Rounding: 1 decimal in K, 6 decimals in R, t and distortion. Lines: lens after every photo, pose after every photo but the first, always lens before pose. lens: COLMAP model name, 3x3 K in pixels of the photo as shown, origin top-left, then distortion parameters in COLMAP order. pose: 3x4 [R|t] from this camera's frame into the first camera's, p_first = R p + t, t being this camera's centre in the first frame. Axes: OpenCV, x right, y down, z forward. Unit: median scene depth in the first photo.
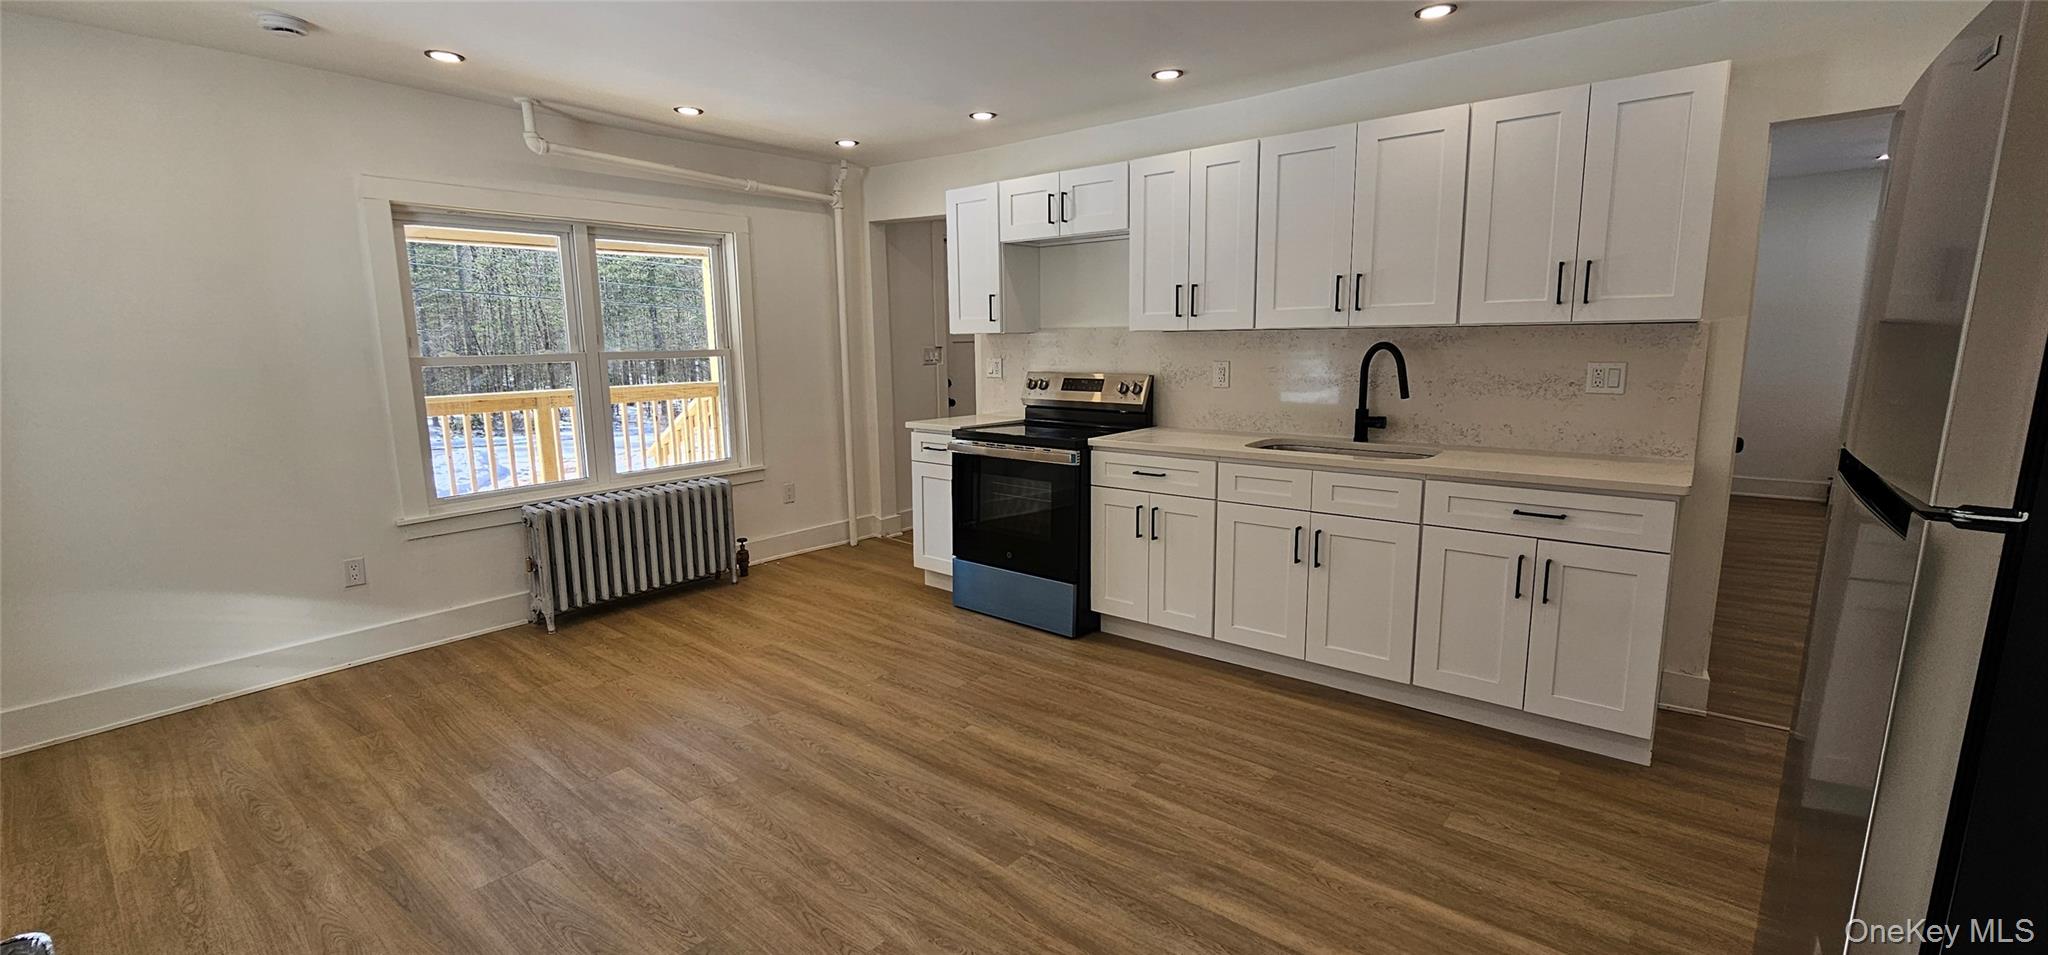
lens RADIAL K [[837.5, 0, 1020.3], [0, 837.5, 475.2], [0, 0, 1]] dist [-0.002286, -0.000887]
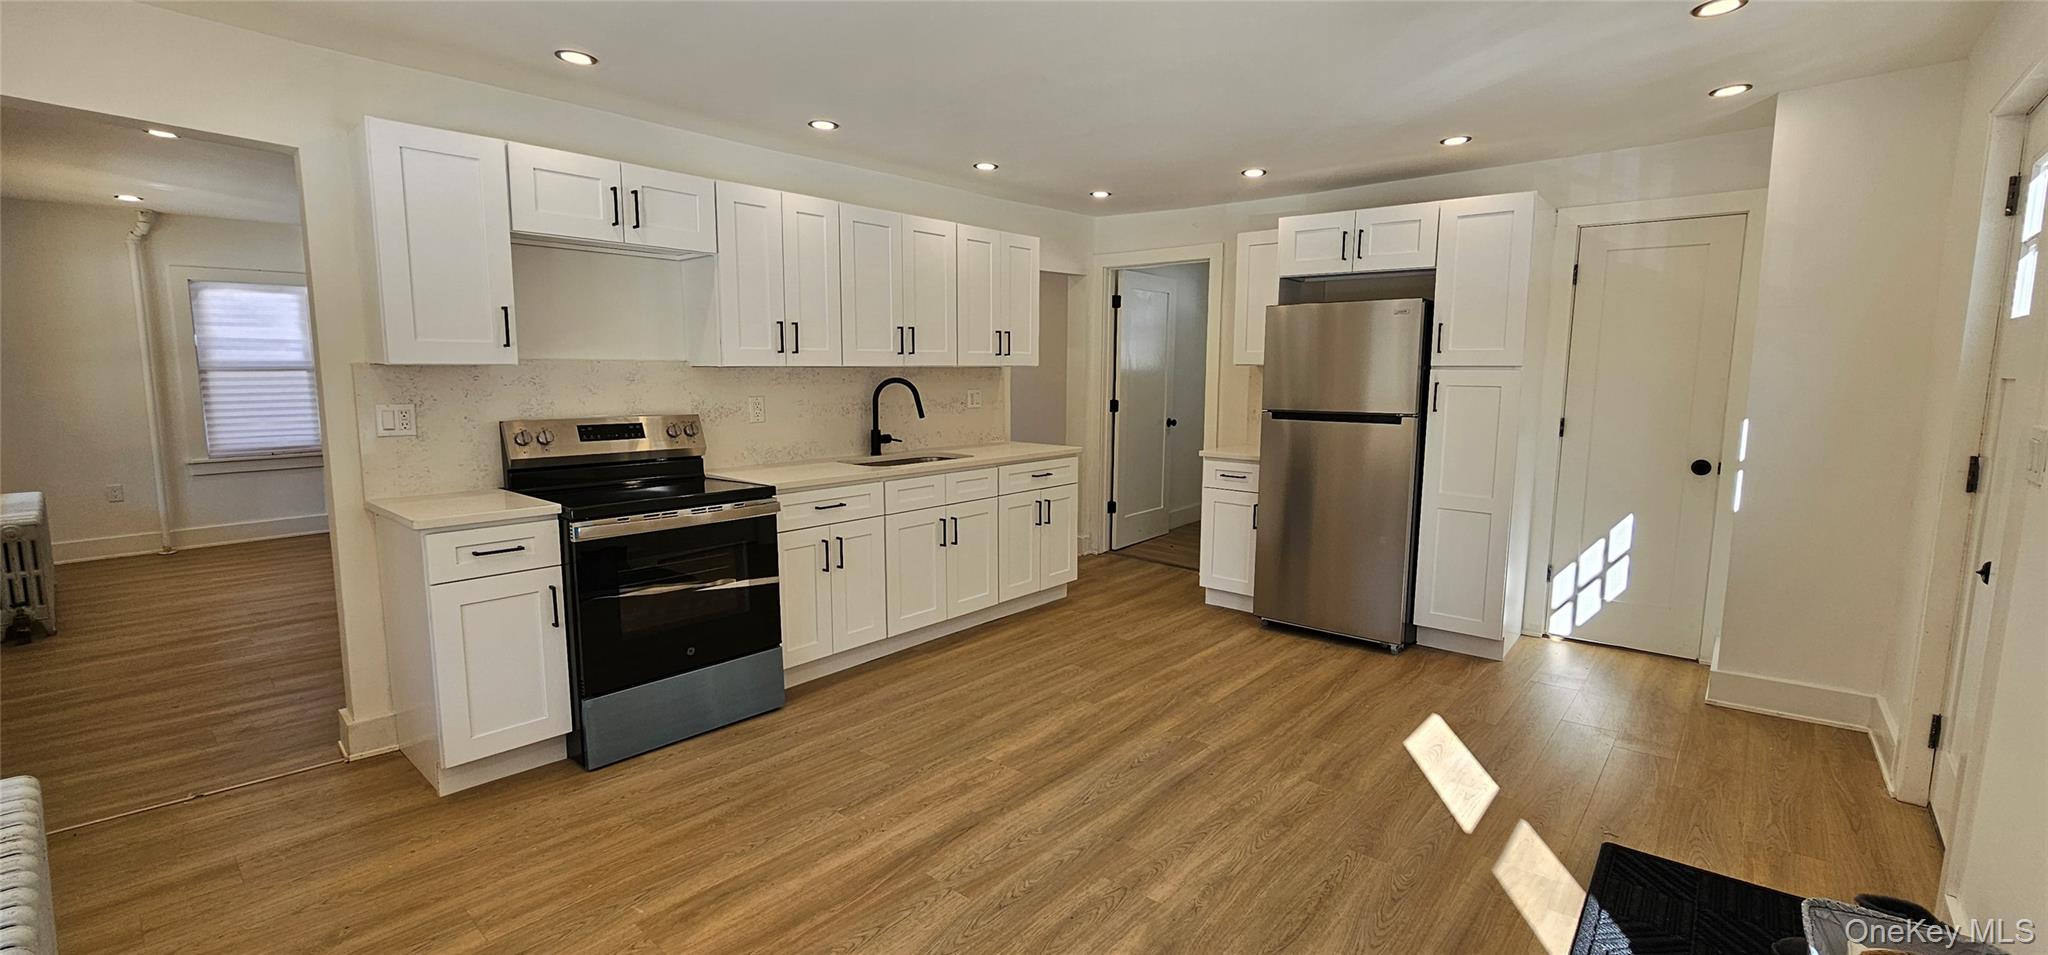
lens RADIAL K [[837.5, 0, 1018.8], [0, 837.5, 471.6], [0, 0, 1]] dist [-0.002286, -0.000887]
pose [[0.035914, -0.109735, 0.993312, -0.912316], [0.157806, 0.982106, 0.102792, -0.120282], [-0.986817, 0.153059, 0.052588, 0.772003]]
